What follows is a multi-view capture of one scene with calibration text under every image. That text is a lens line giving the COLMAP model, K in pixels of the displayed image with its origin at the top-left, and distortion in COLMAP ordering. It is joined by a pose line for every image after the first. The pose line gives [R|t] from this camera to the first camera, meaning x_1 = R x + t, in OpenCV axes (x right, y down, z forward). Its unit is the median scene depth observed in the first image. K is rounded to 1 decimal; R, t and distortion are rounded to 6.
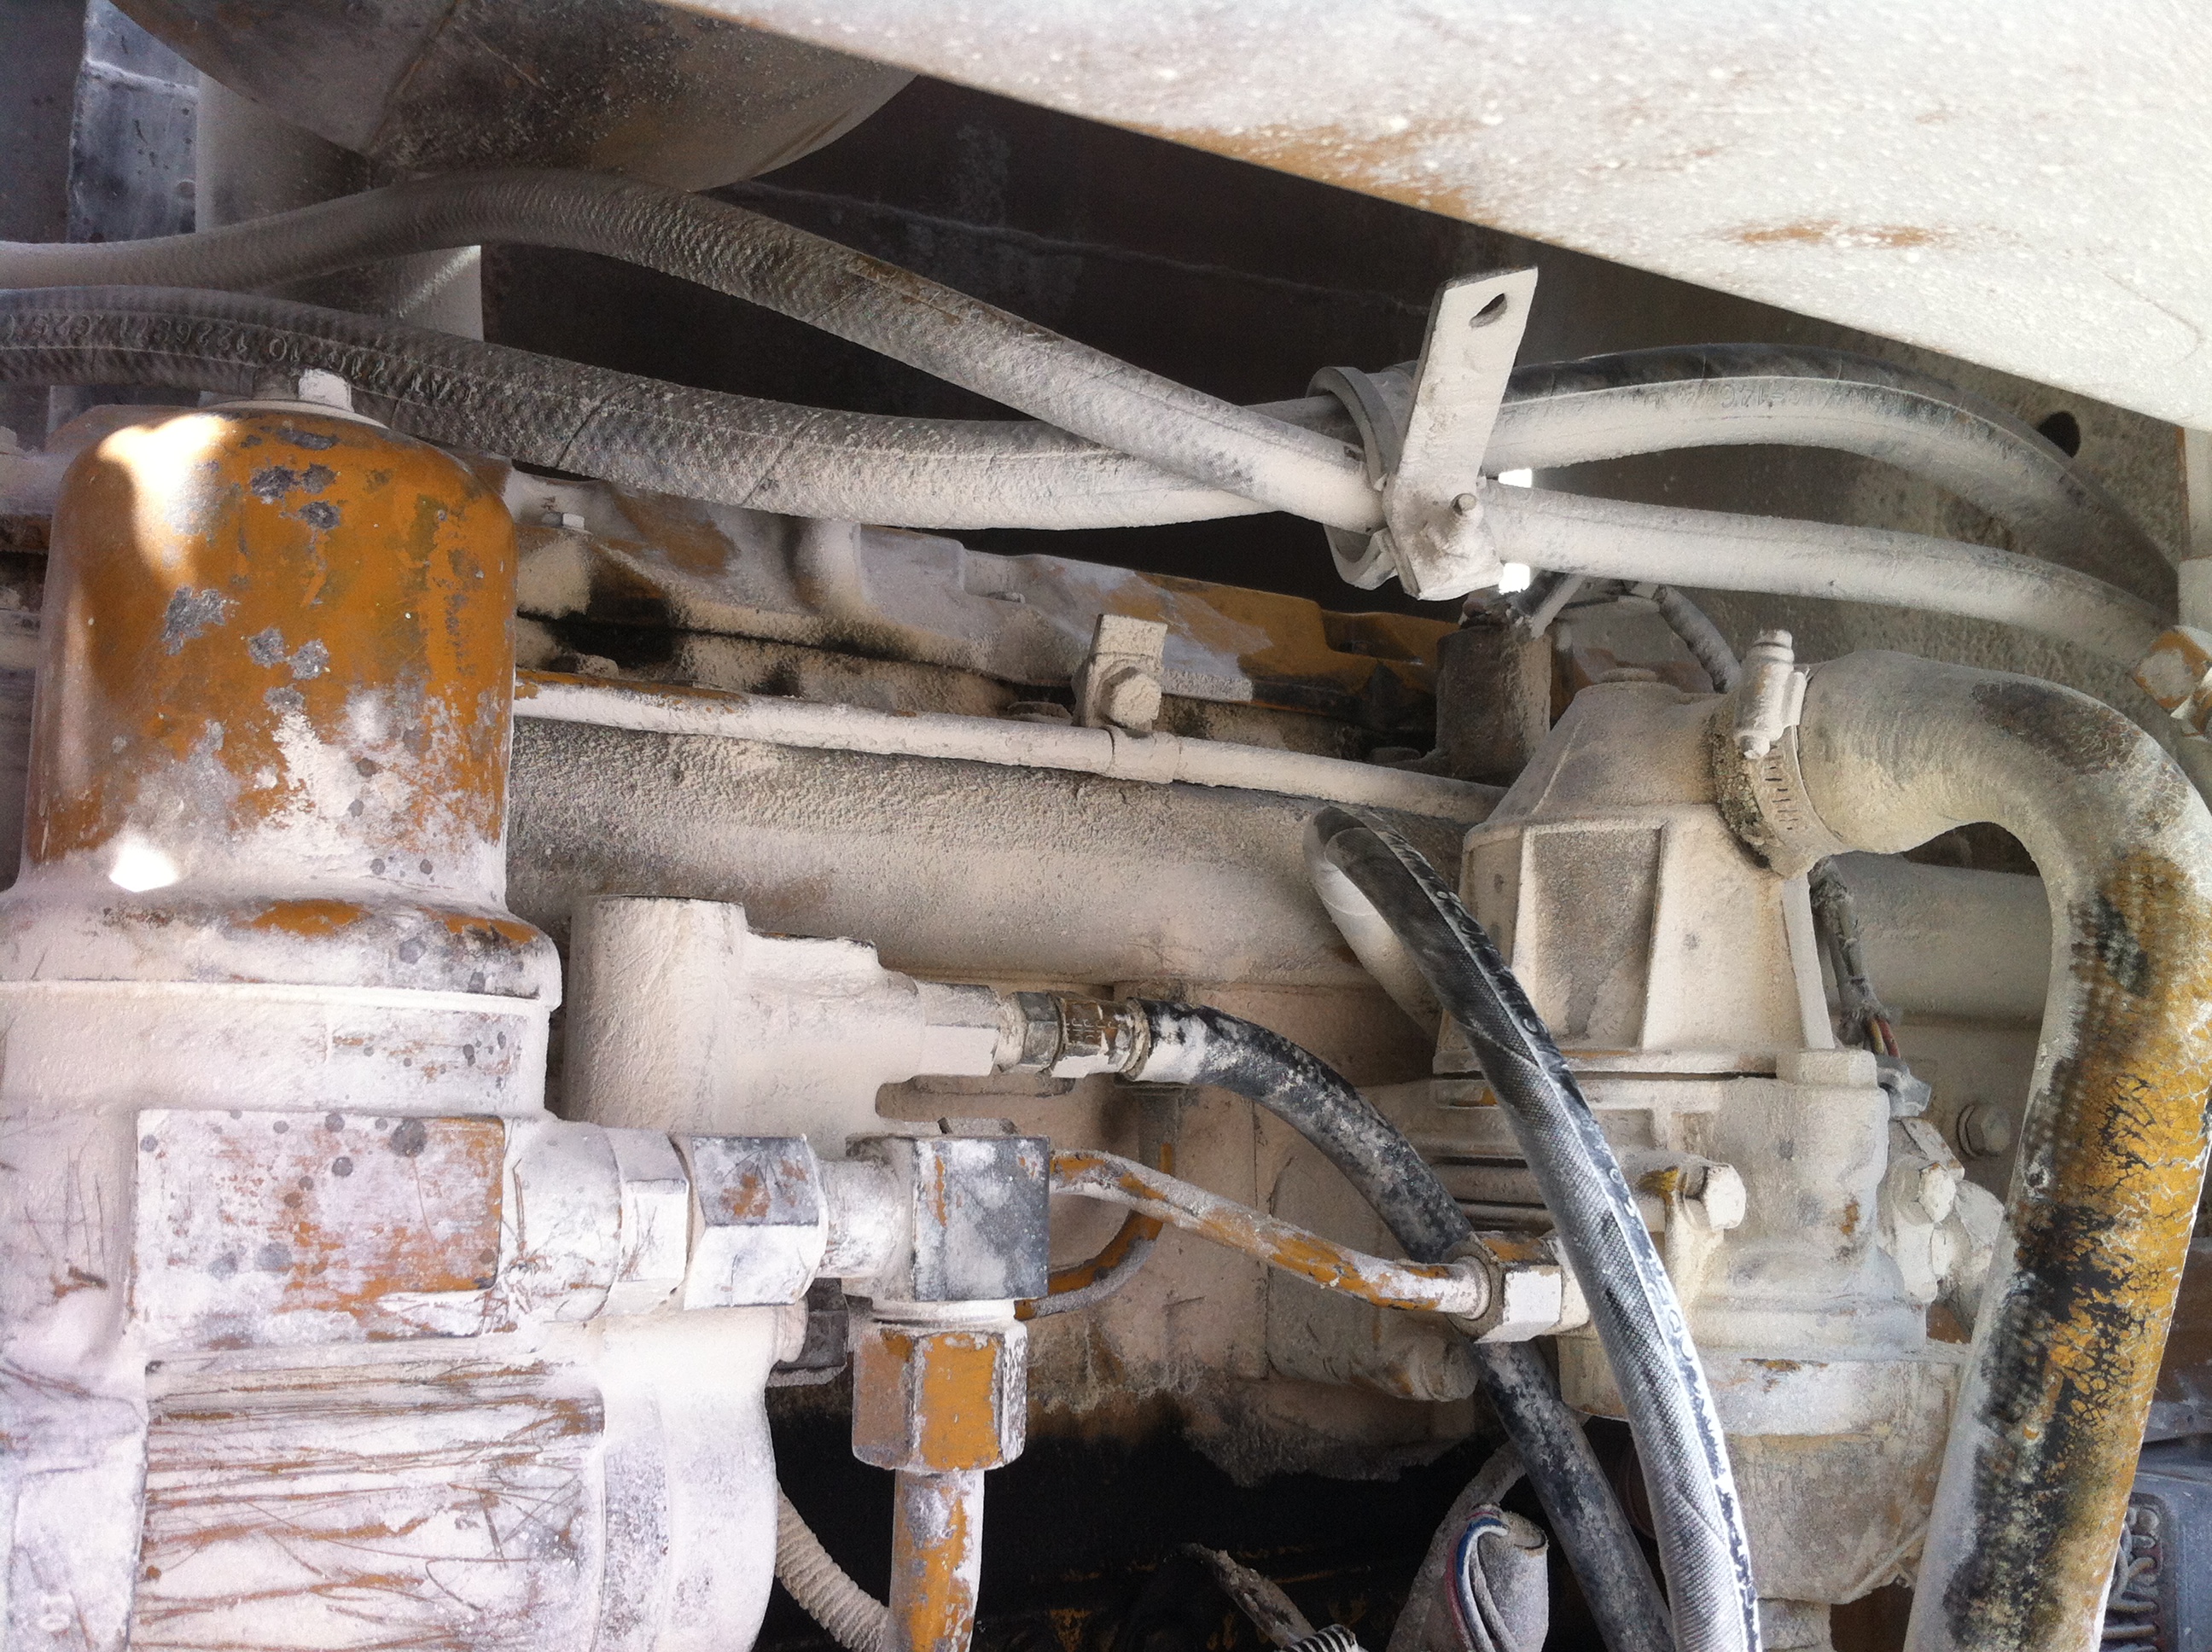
lens RADIAL K [[2402.6, 0, 1063.8], [0, 2402.6, 827.8], [0, 0, 1]] dist [-0.003126, 0.340361]
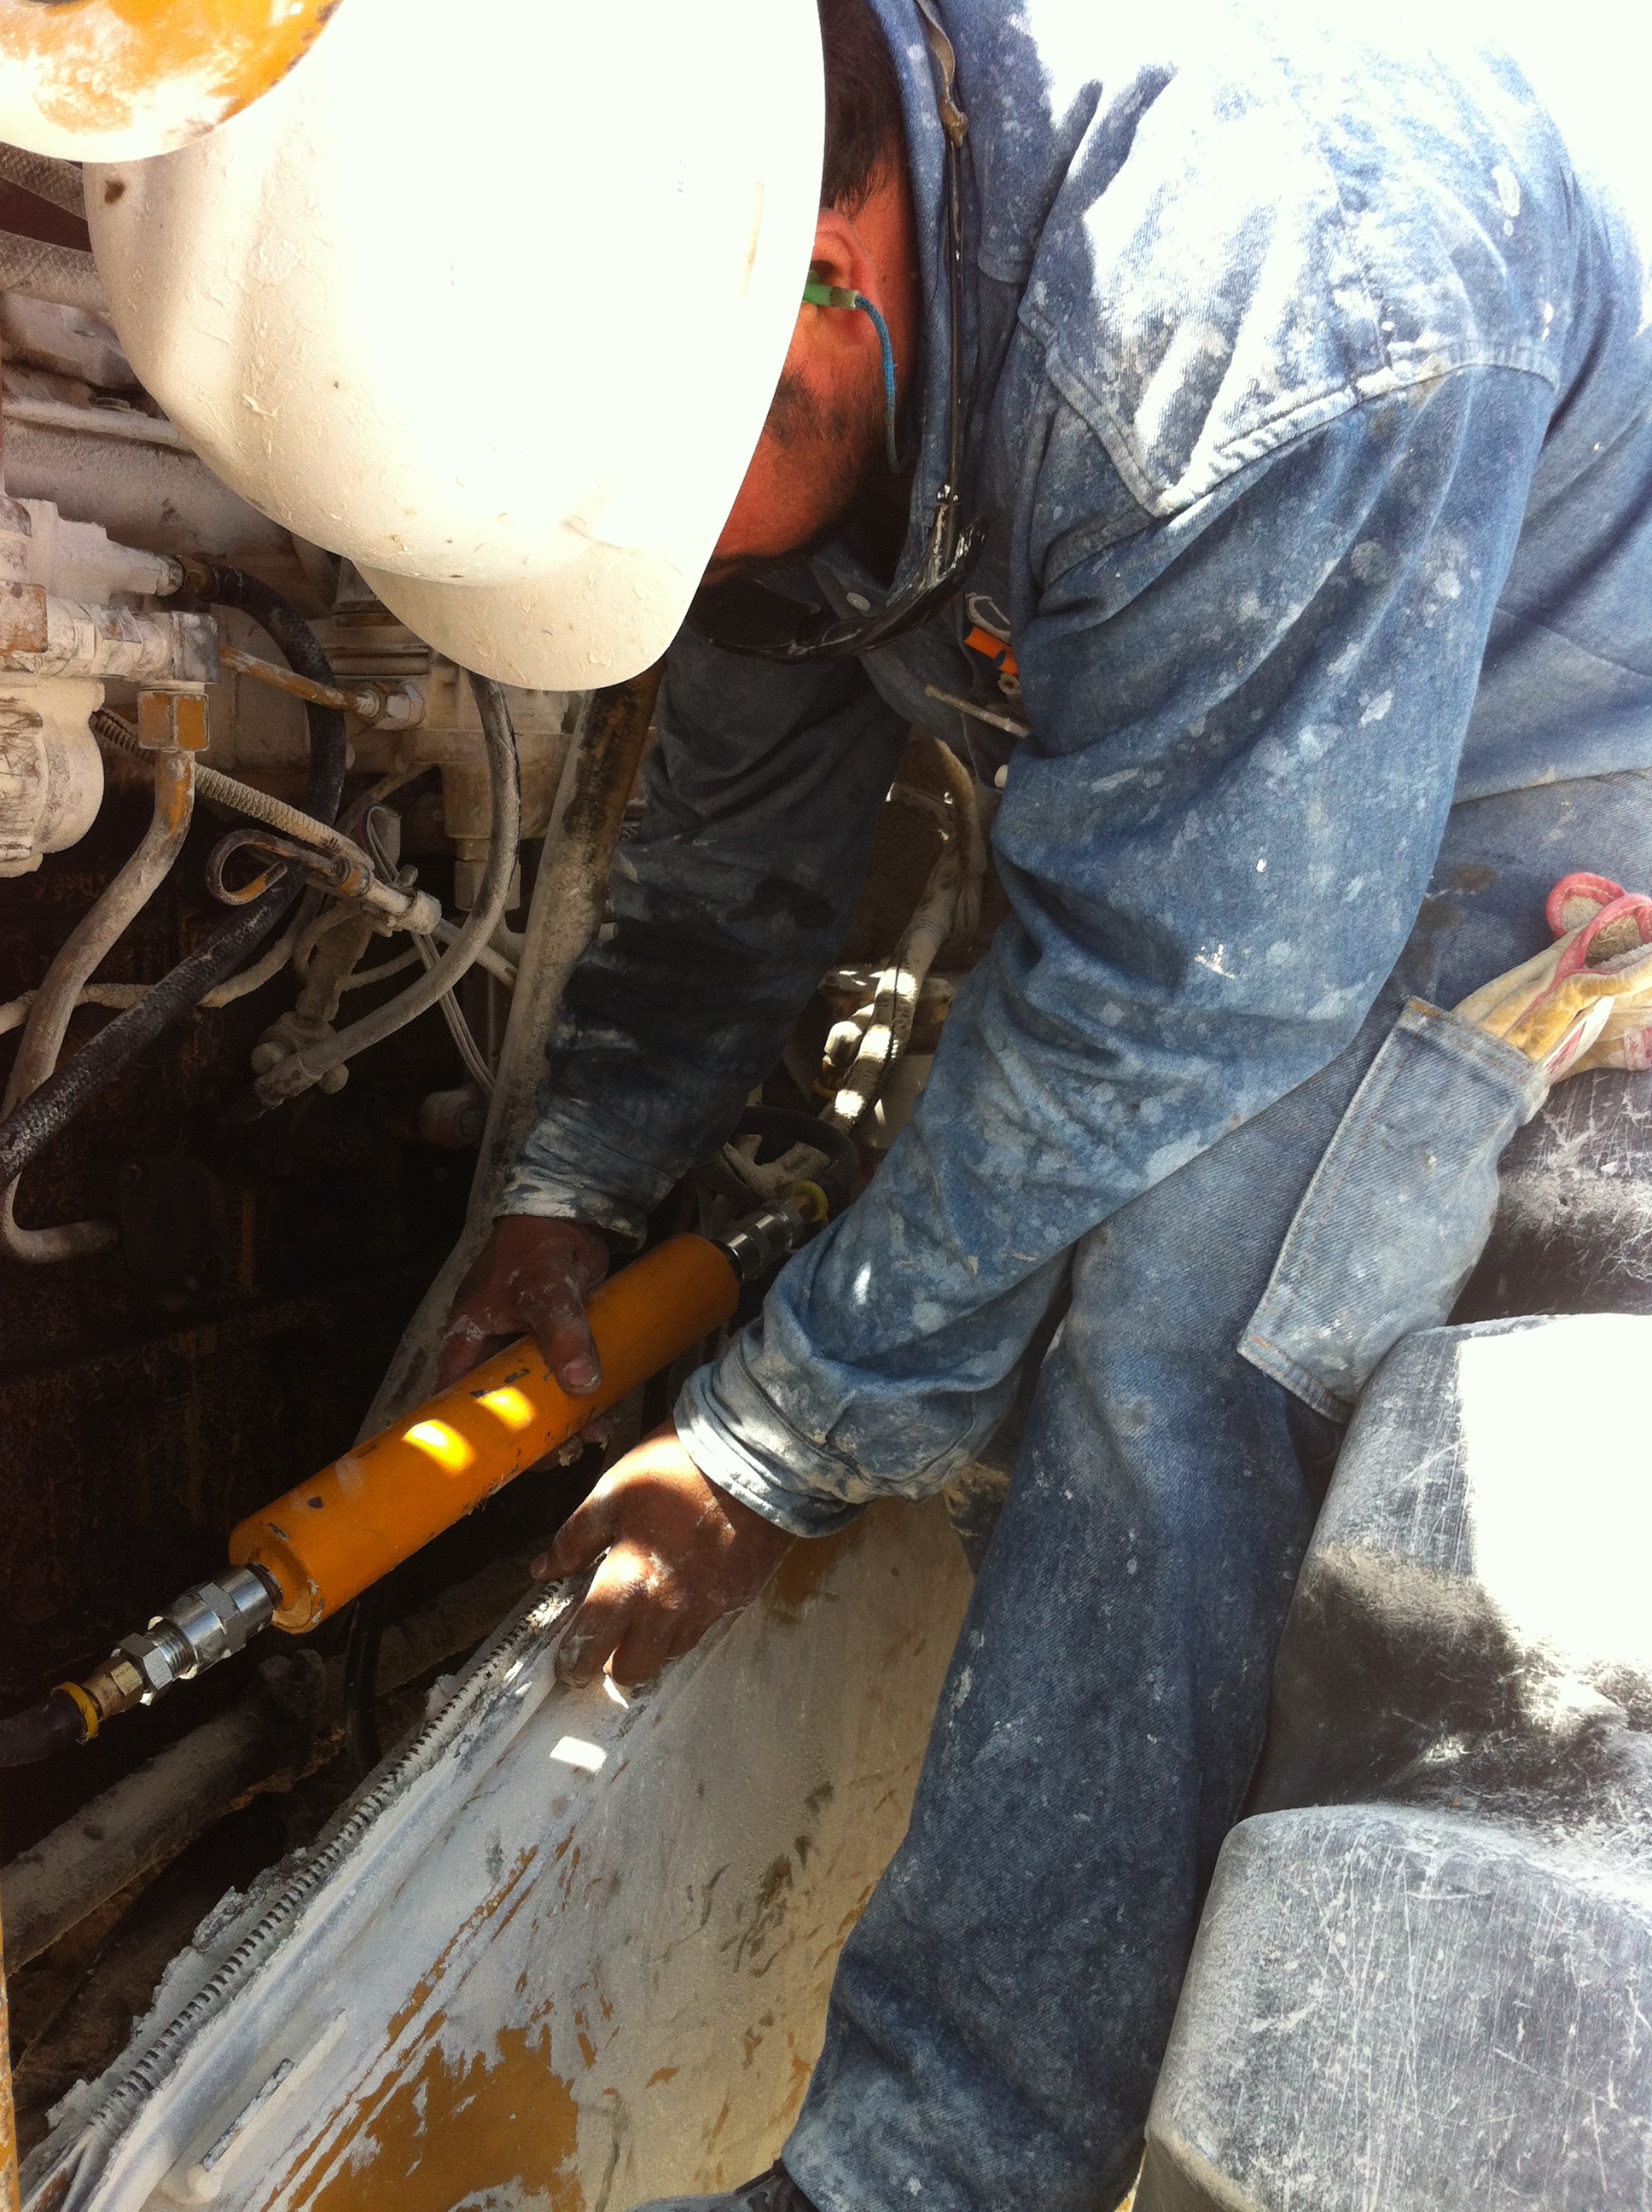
lens RADIAL K [[2655.1, 0, 756.3], [0, 2655.1, 1011.4], [0, 0, 1]] dist [0.224945, -0.667294]
pose [[0.902777, -0.018528, 0.429710, -0.652622], [-0.067597, 0.980544, 0.184294, -0.009822], [-0.424764, -0.195423, 0.883960, -1.573897]]
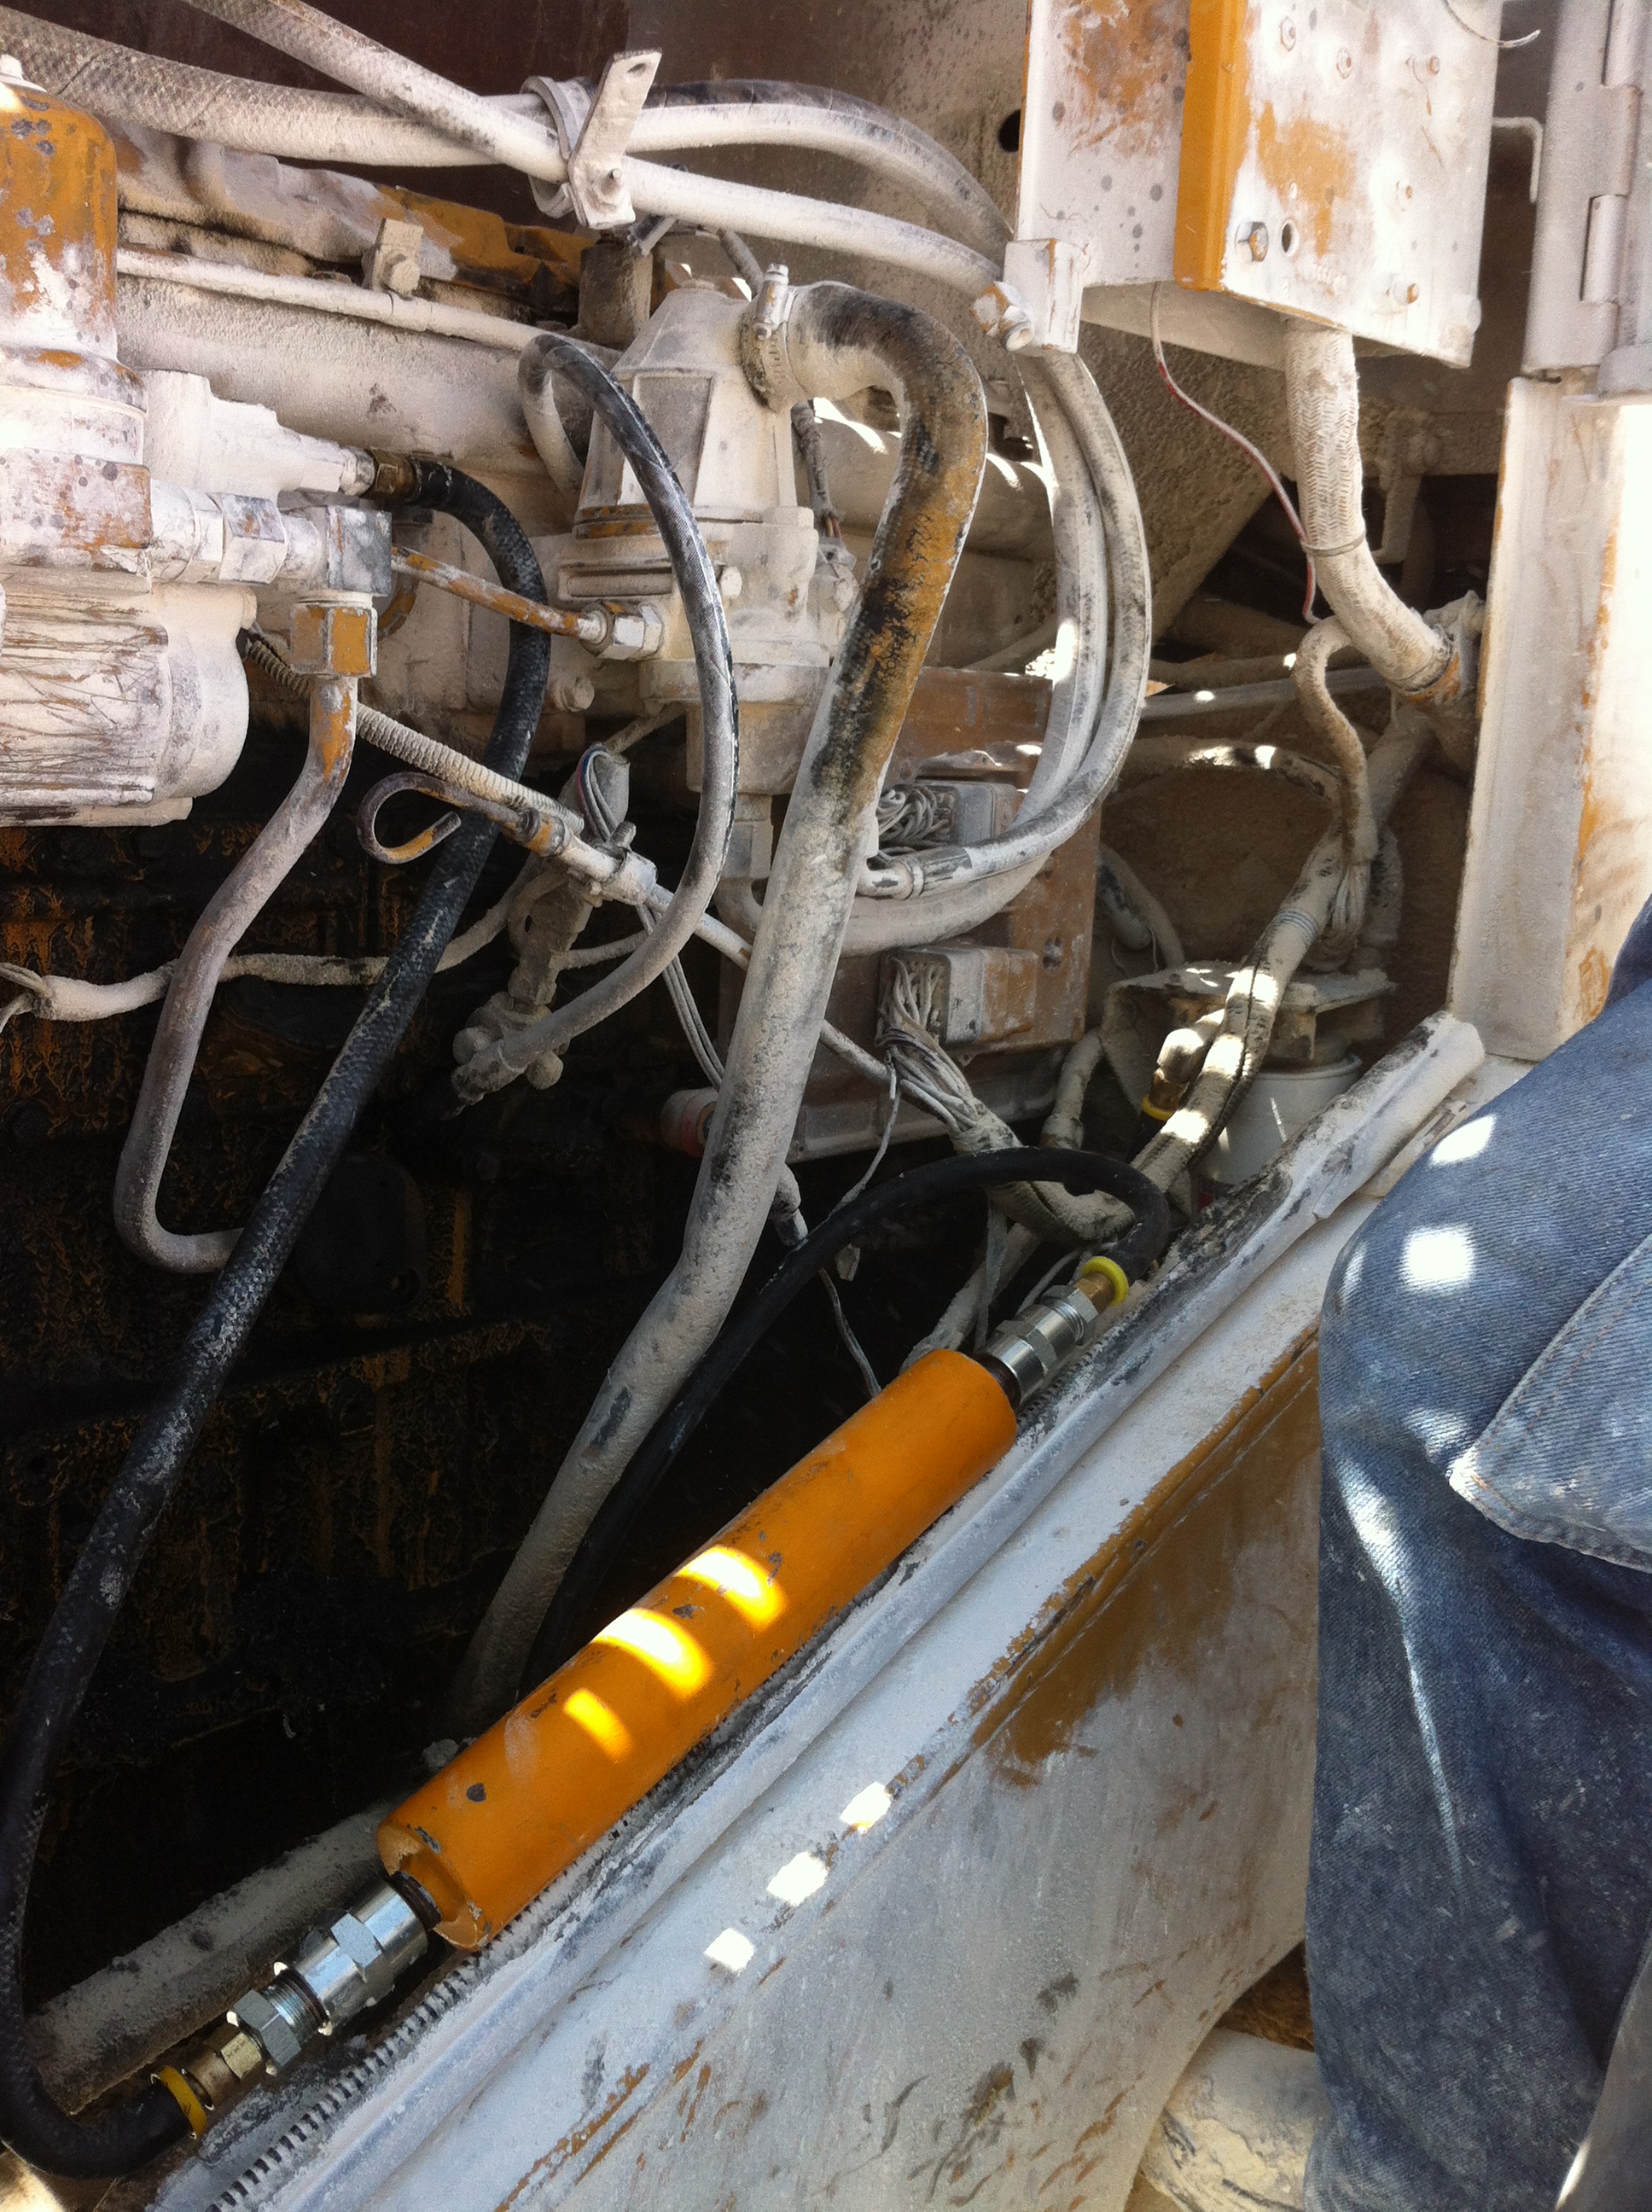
lens RADIAL K [[2542.6, 0, 735.6], [0, 2542.6, 1111.1], [0, 0, 1]] dist [0.115851, -0.407797]
pose [[0.969492, 0.000740, 0.245120, -0.236882], [-0.063492, 0.966625, 0.248202, 0.064537], [-0.236756, -0.256193, 0.937183, -1.098550]]
